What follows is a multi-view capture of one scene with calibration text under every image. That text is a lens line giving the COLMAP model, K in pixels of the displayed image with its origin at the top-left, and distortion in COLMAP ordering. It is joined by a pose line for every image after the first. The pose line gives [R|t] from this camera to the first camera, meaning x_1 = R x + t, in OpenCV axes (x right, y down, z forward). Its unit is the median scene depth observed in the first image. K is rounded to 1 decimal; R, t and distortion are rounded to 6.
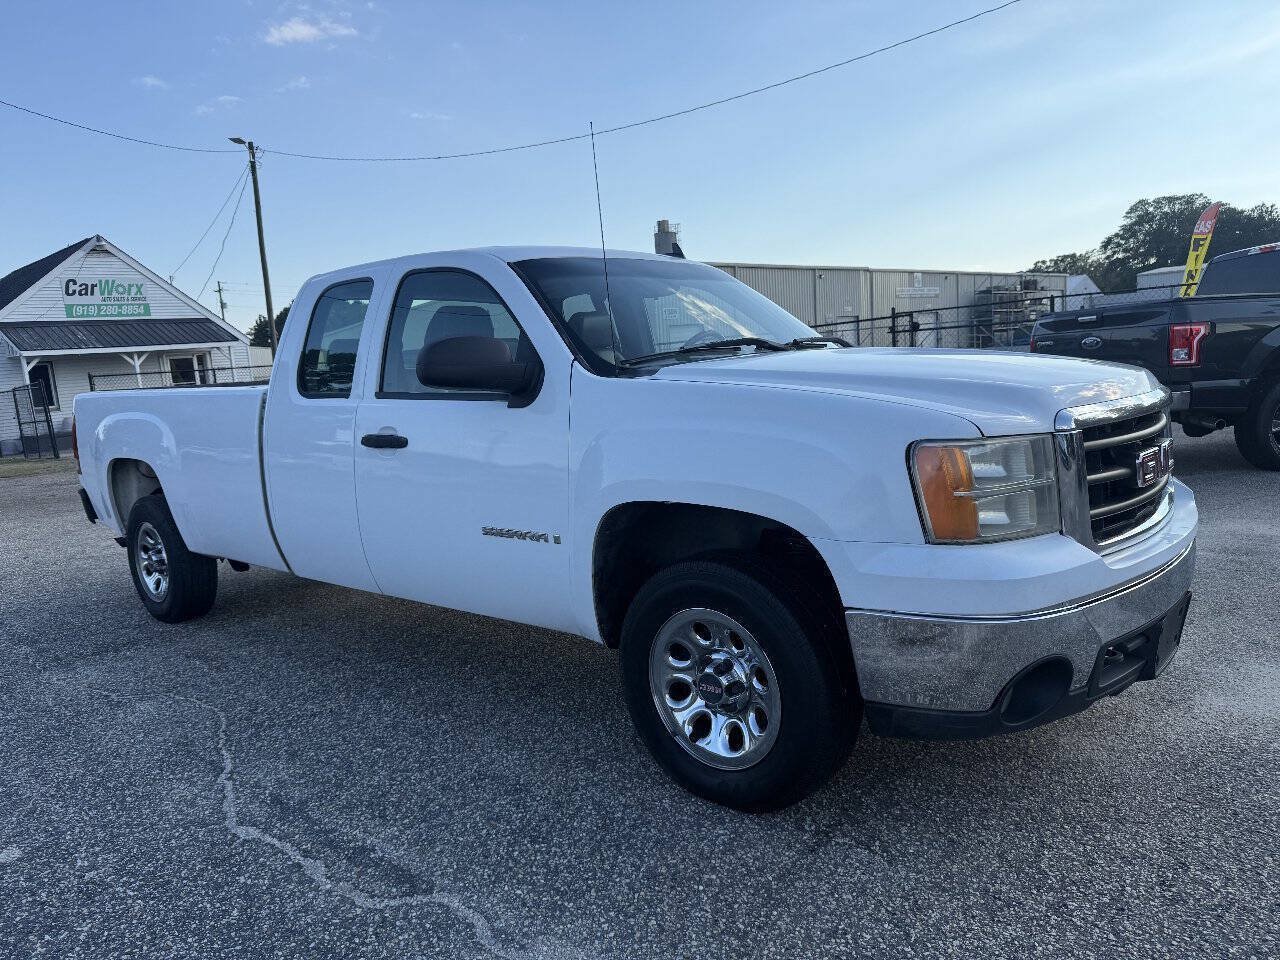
lens RADIAL K [[912.3, 0, 643.7], [0, 912.3, 486.9], [0, 0, 1]] dist [0.021011, -0.030976]
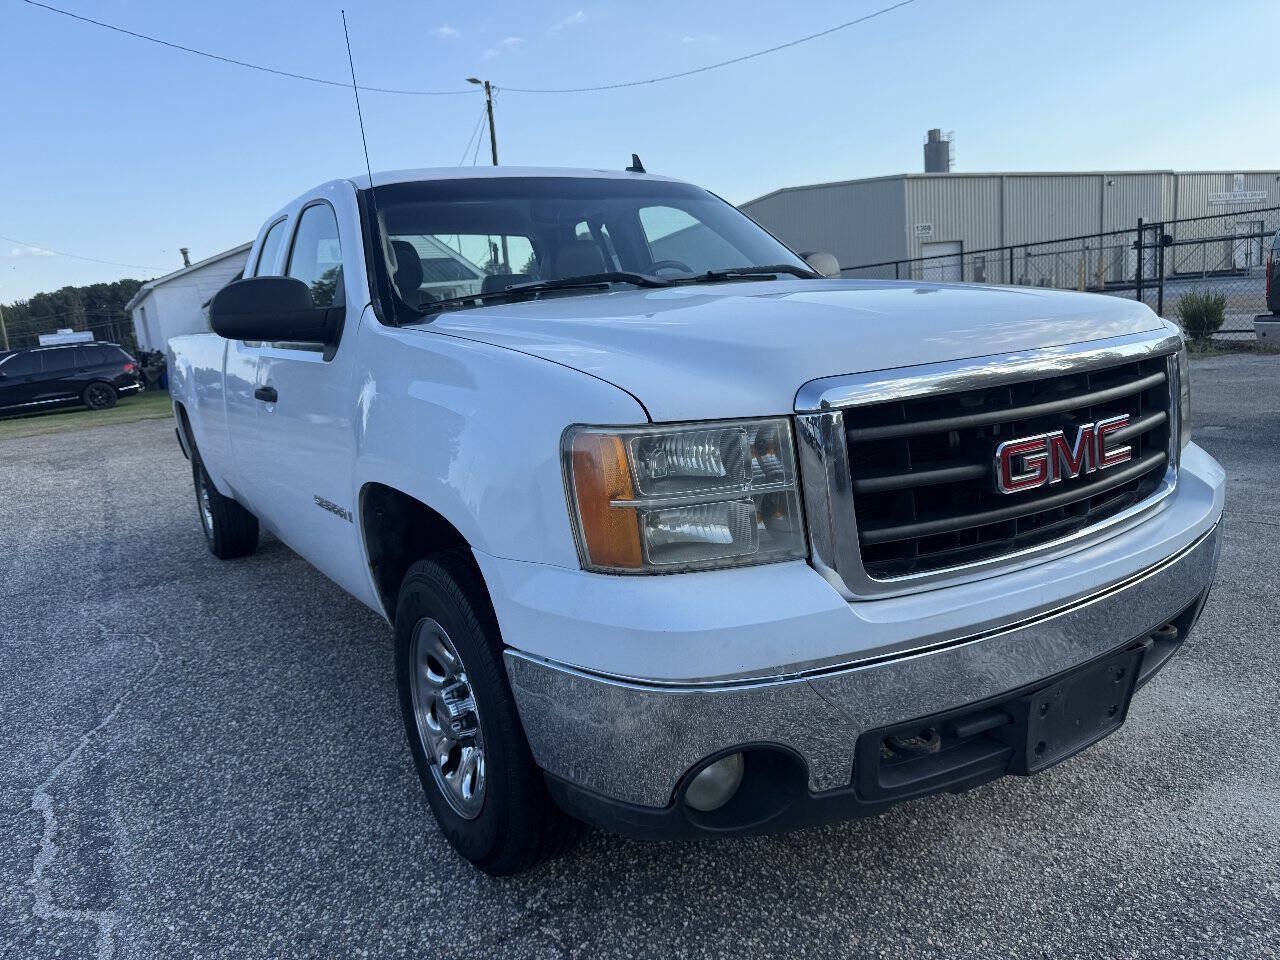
lens RADIAL K [[912.3, 0, 634.7], [0, 912.3, 493.4], [0, 0, 1]] dist [0.021011, -0.030976]
pose [[0.956710, 0.042661, -0.287900, 0.440805], [-0.018782, 0.996187, 0.085202, -0.047256], [0.290437, -0.076107, 0.953863, 0.272195]]
